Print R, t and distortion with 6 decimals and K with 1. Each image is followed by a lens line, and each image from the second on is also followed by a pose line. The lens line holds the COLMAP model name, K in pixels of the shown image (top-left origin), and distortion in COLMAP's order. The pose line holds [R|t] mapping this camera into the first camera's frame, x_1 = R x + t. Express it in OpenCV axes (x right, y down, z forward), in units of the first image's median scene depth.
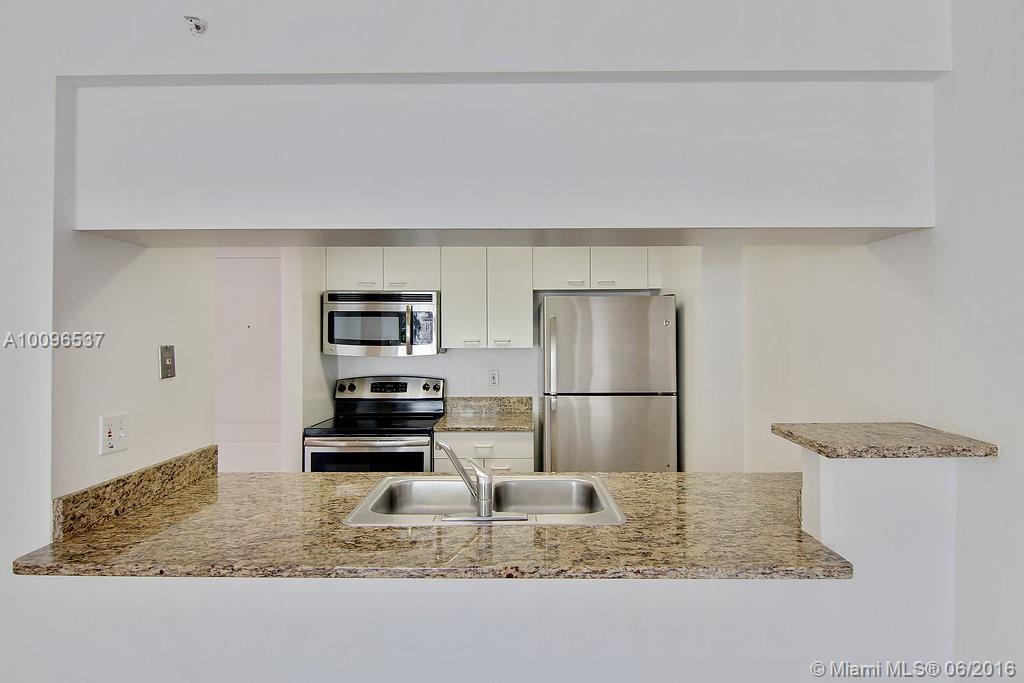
lens RADIAL K [[536.4, 0, 512.3], [0, 536.4, 343.7], [0, 0, 1]] dist [0.003638, 0.000489]
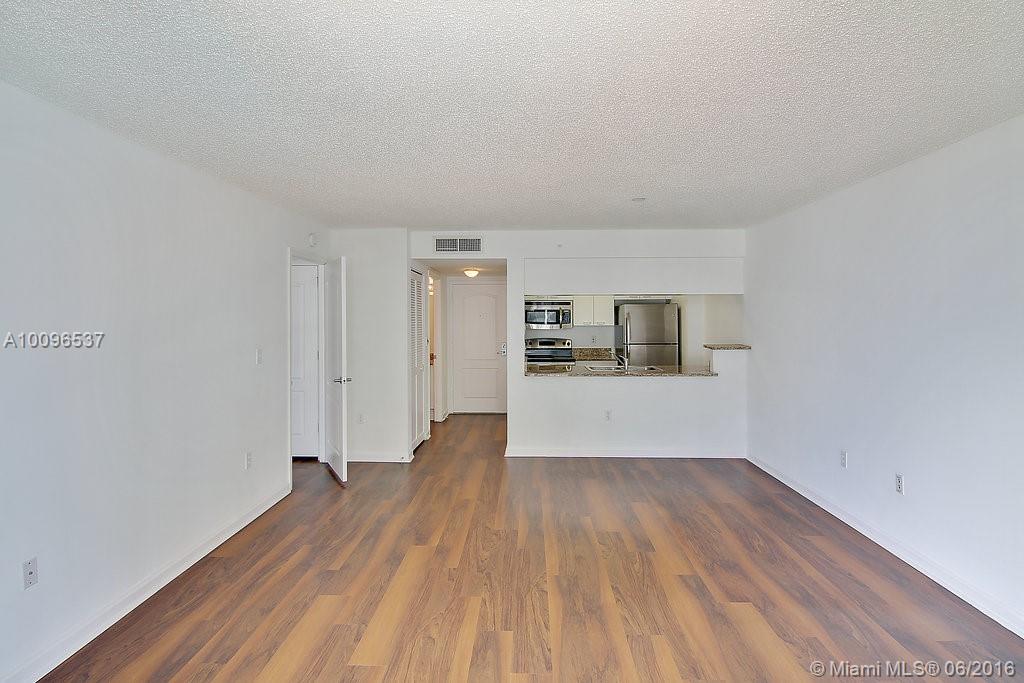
lens RADIAL K [[527.9, 0, 514.2], [0, 527.9, 334.8], [0, 0, 1]] dist [-0.014809, 0.001584]
pose [[0.999988, 0.001541, -0.004663, -0.379886], [-0.001440, 0.999769, 0.021453, -0.000275], [0.004695, -0.021446, 0.999759, -1.235990]]
